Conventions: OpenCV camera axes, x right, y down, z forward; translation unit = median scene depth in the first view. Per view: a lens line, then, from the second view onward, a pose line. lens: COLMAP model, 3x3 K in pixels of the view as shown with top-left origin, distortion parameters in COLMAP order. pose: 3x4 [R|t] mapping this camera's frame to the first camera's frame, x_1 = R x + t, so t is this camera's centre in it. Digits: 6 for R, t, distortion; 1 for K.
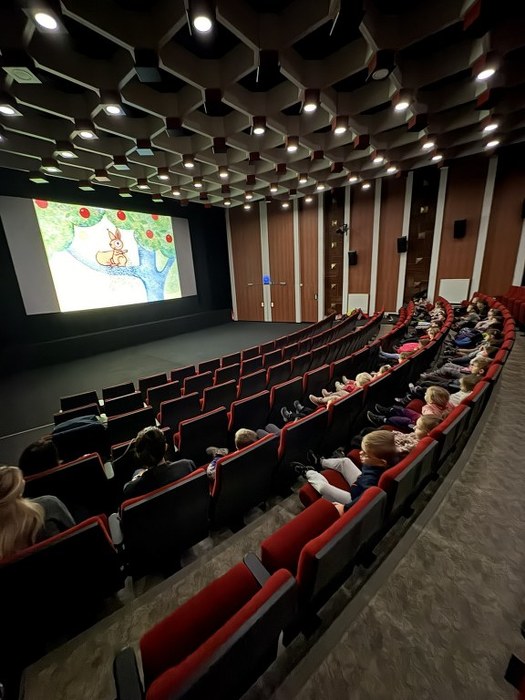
lens RADIAL K [[281.6, 0, 261.2], [0, 281.6, 349.3], [0, 0, 1]] dist [-0.001610, 0.000955]
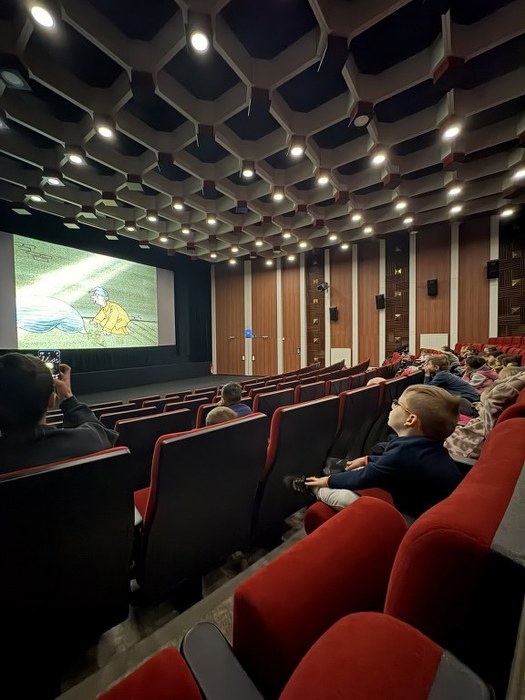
lens RADIAL K [[281.6, 0, 261.7], [0, 281.6, 347.7], [0, 0, 1]] dist [-0.001610, 0.000955]
pose [[0.996813, 0.041125, 0.068358, -0.000600], [-0.023228, 0.969377, -0.244476, 0.069026], [-0.076319, 0.242109, 0.967243, 0.082358]]
